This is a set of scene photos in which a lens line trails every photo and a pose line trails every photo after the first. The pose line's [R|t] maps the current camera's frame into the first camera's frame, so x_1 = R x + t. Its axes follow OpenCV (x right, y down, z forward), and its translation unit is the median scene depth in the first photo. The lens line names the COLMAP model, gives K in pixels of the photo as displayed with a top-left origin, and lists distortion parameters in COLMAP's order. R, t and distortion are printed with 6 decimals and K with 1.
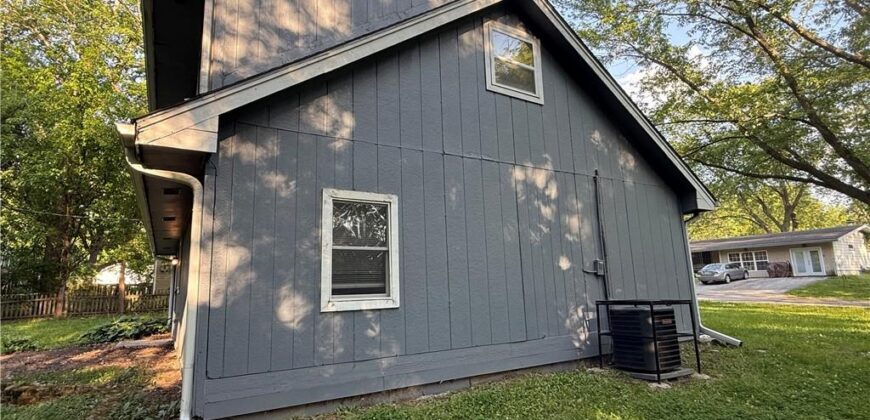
lens RADIAL K [[435.9, 0, 435.5], [0, 435.9, 216.0], [0, 0, 1]] dist [-0.001632, -0.000148]
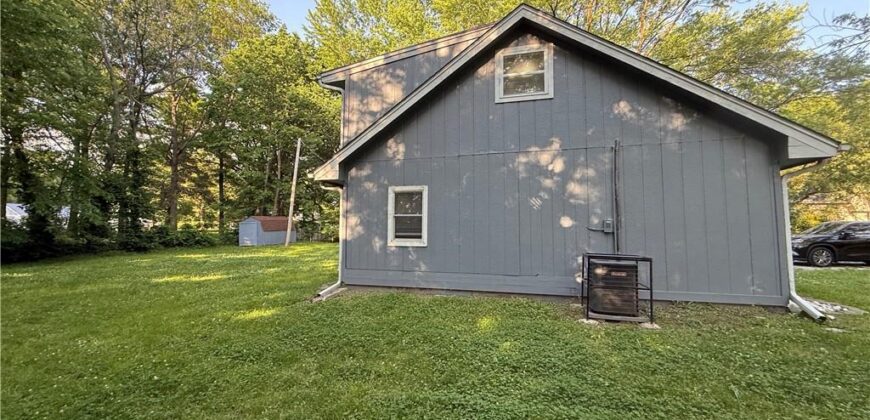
lens RADIAL K [[345.9, 0, 435.0], [0, 345.9, 210.0], [0, 0, 1]] dist [-0.000482, 0.000074]
pose [[0.678408, -0.012818, -0.734573, 0.992538], [0.091960, 0.993466, 0.067593, -0.039927], [0.728907, -0.113407, 0.675154, 0.043065]]
